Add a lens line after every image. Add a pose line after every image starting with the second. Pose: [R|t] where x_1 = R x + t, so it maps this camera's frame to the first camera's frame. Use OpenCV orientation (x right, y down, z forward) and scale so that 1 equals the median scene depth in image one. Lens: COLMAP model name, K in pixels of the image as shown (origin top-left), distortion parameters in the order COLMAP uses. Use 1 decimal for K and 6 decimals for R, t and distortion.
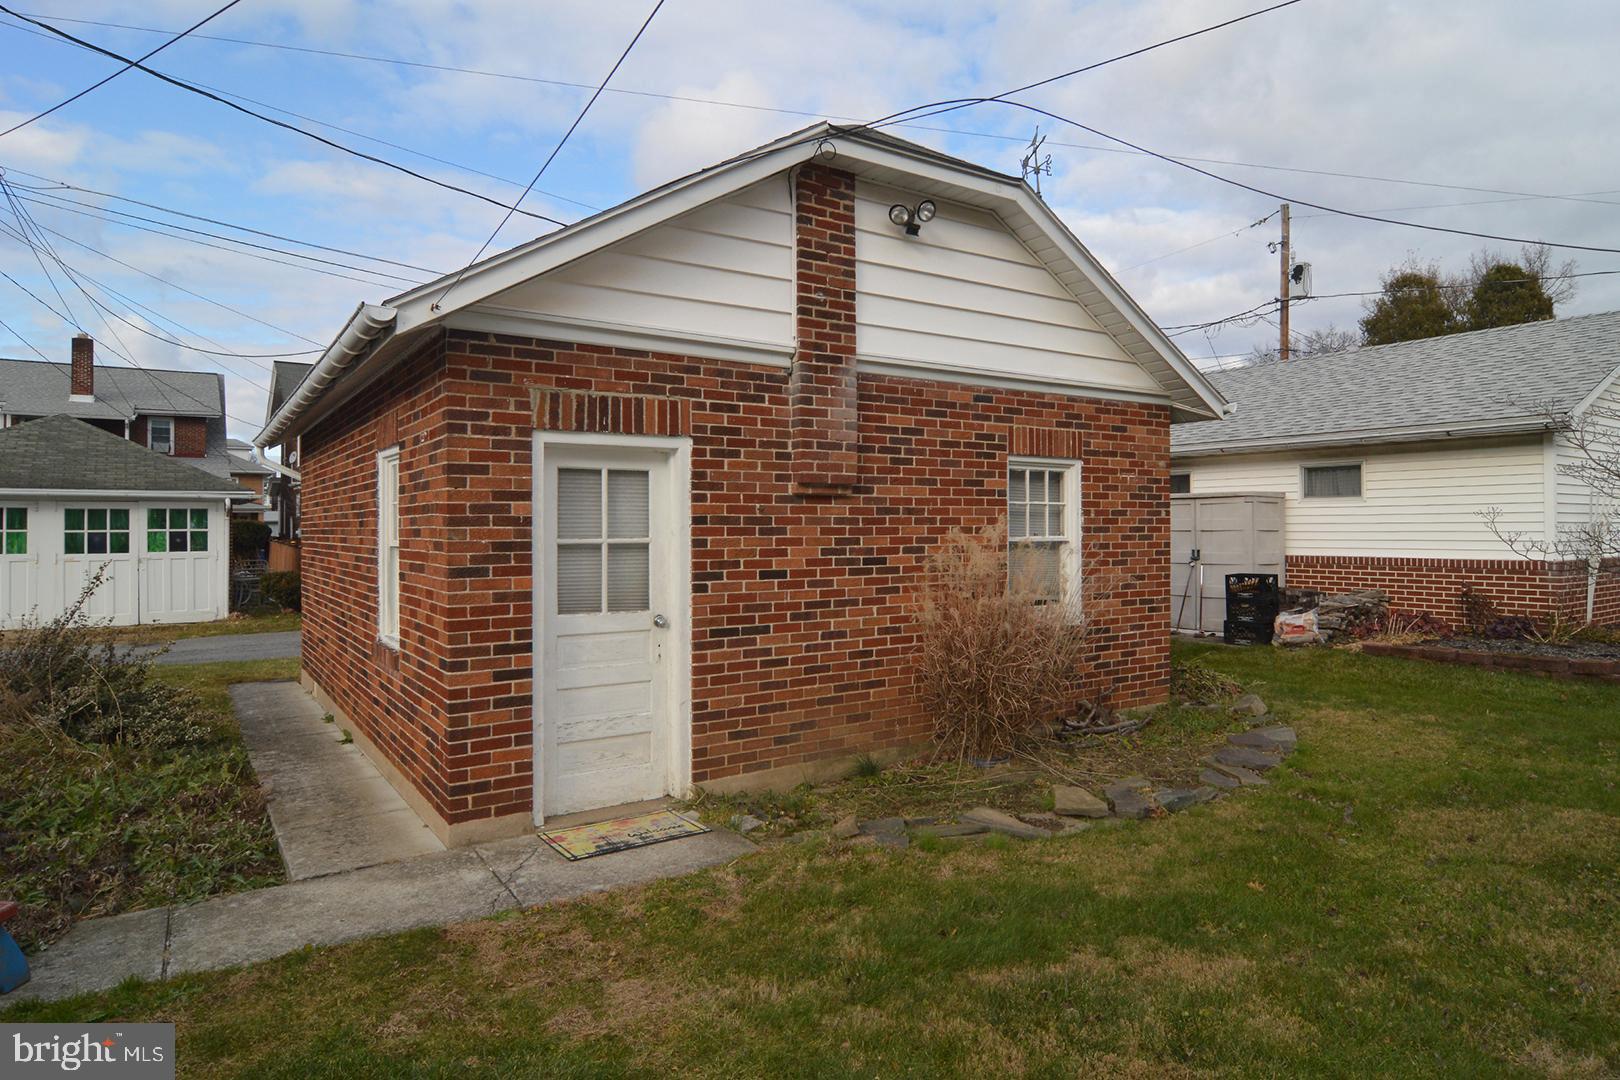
lens RADIAL K [[955.2, 0, 854.5], [0, 955.2, 516.5], [0, 0, 1]] dist [-0.003953, -0.013039]
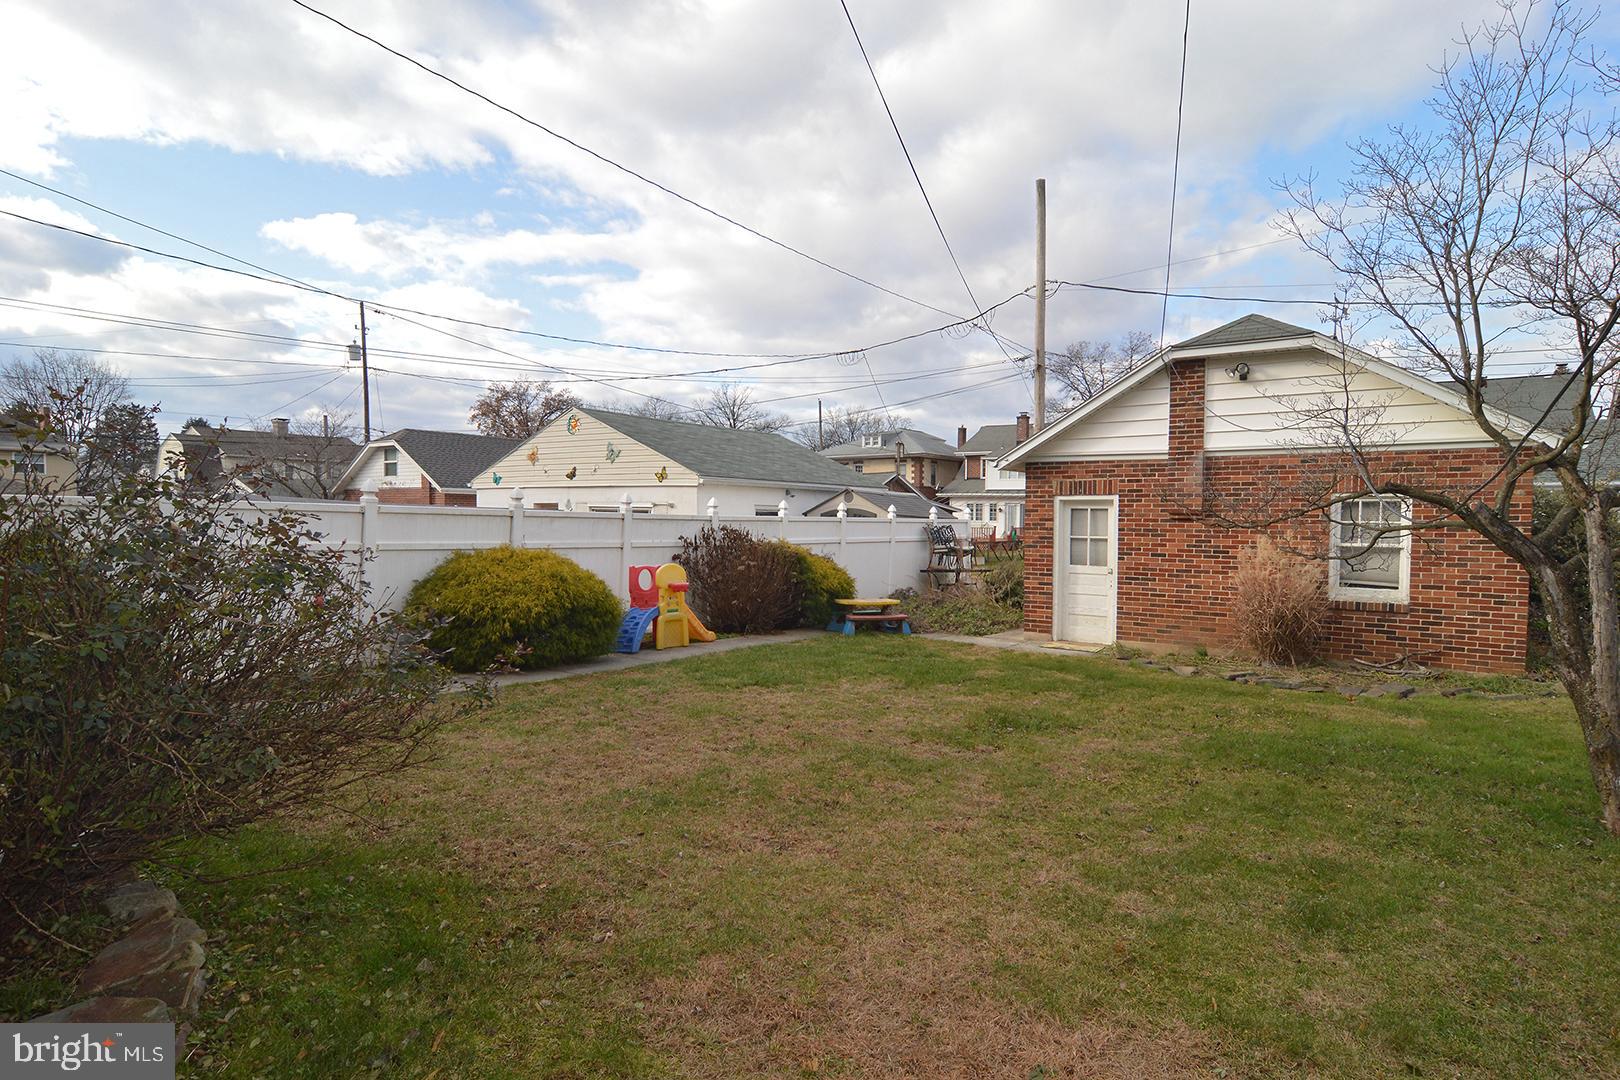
lens RADIAL K [[880.7, 0, 805.8], [0, 880.7, 547.4], [0, 0, 1]] dist [-0.004680, -0.009940]
pose [[0.313608, 0.040424, -0.948692, 1.507285], [0.000549, 0.999086, 0.042753, -0.041553], [0.949552, -0.013929, 0.313299, -0.382079]]
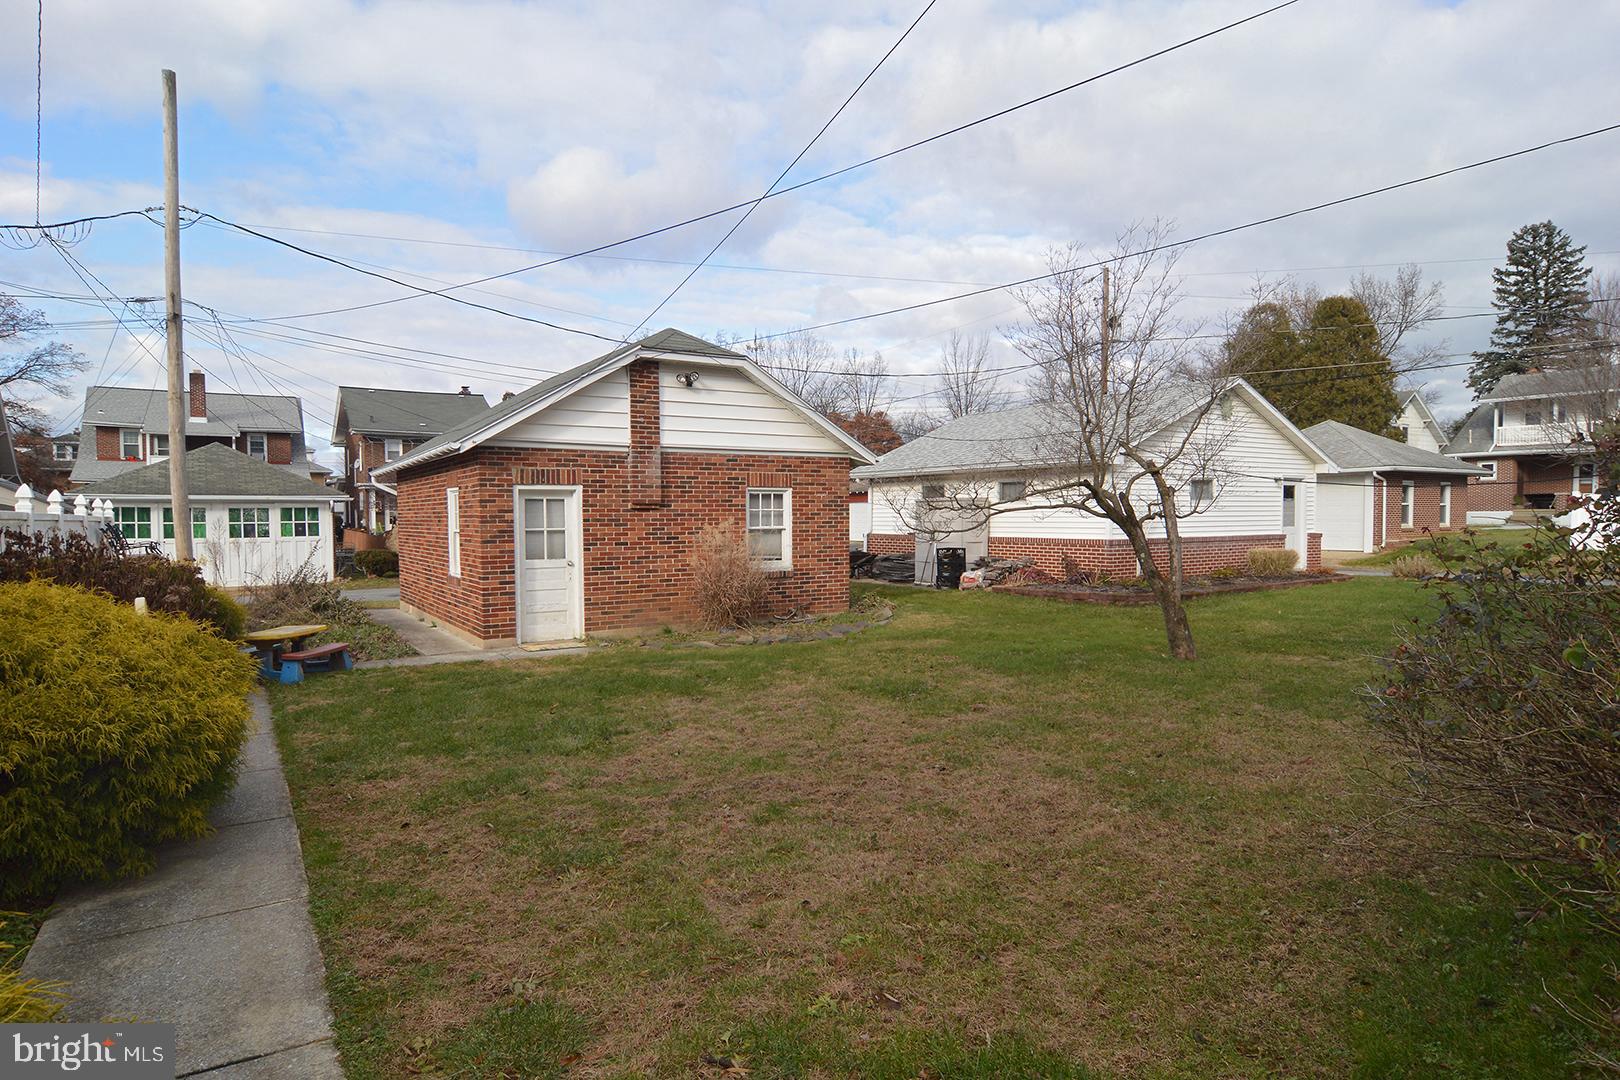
lens RADIAL K [[880.7, 0, 805.8], [0, 880.7, 547.4], [0, 0, 1]] dist [-0.004680, -0.009940]
pose [[0.999020, -0.001130, -0.044248, 0.426719], [0.003275, 0.998821, 0.048428, -0.029525], [0.044142, -0.048525, 0.997846, -1.024941]]
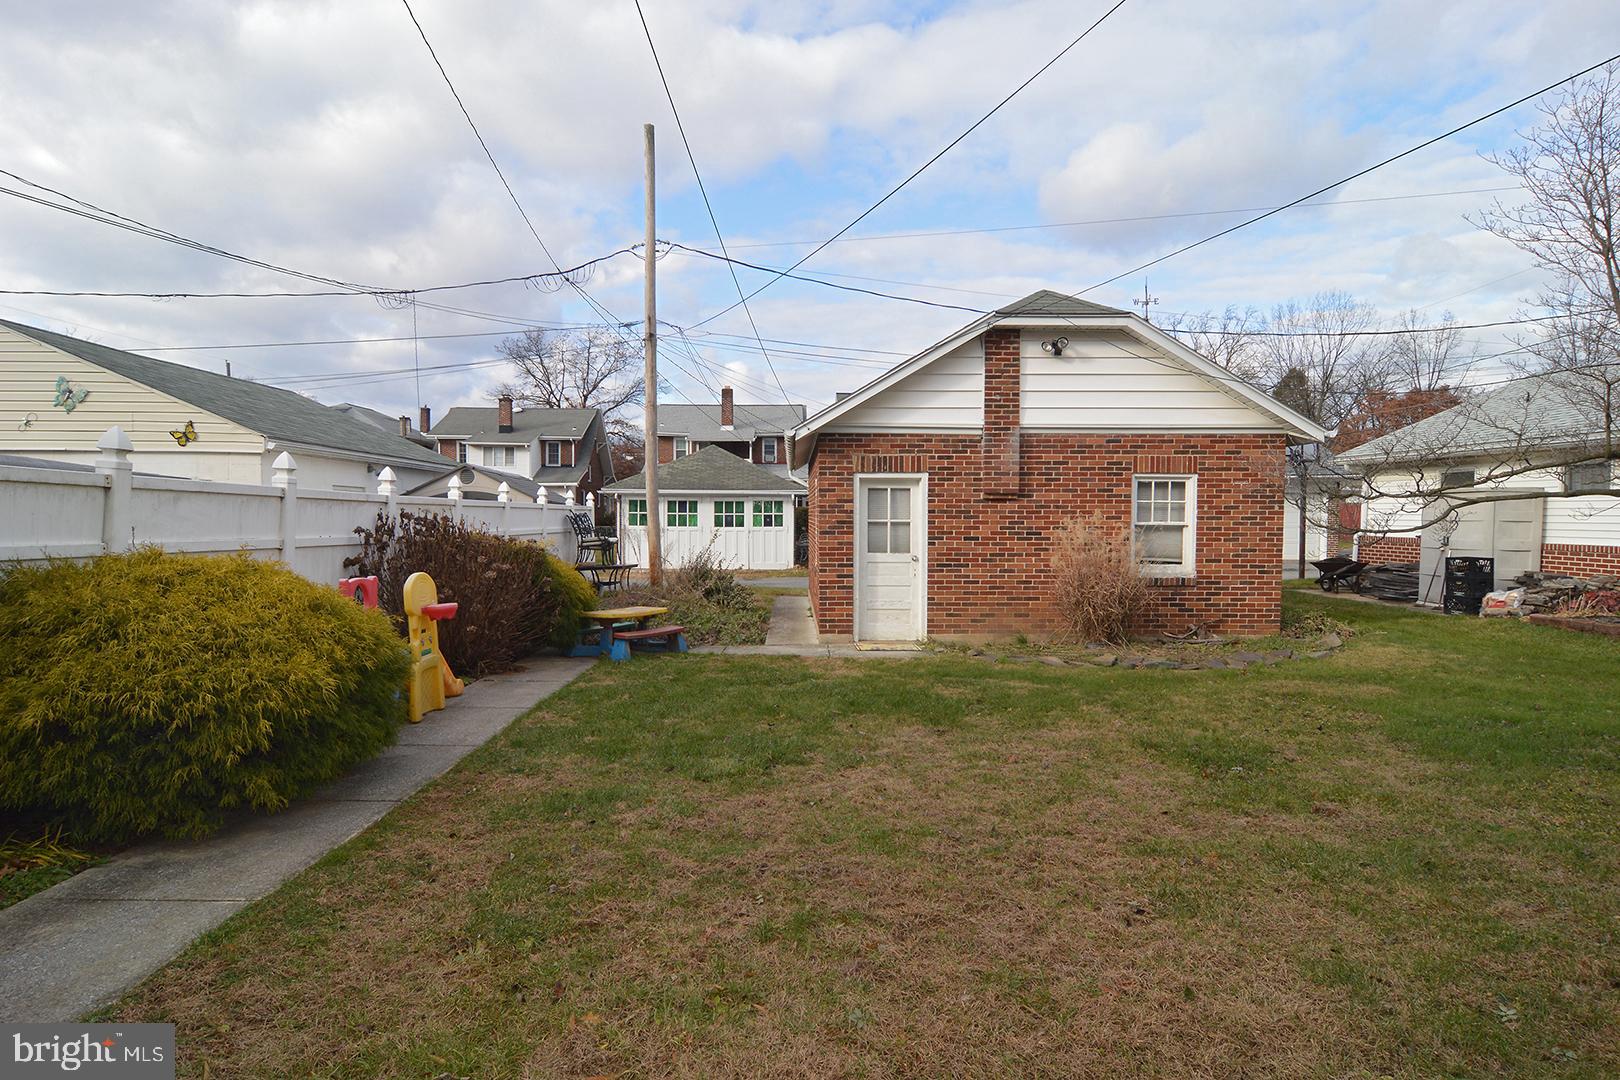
lens RADIAL K [[880.7, 0, 805.8], [0, 880.7, 547.4], [0, 0, 1]] dist [-0.004680, -0.009940]
pose [[0.823431, 0.028603, -0.566696, 0.653495], [0.000060, 0.998724, 0.050496, -0.014007], [0.567417, -0.041614, 0.822378, -0.699560]]
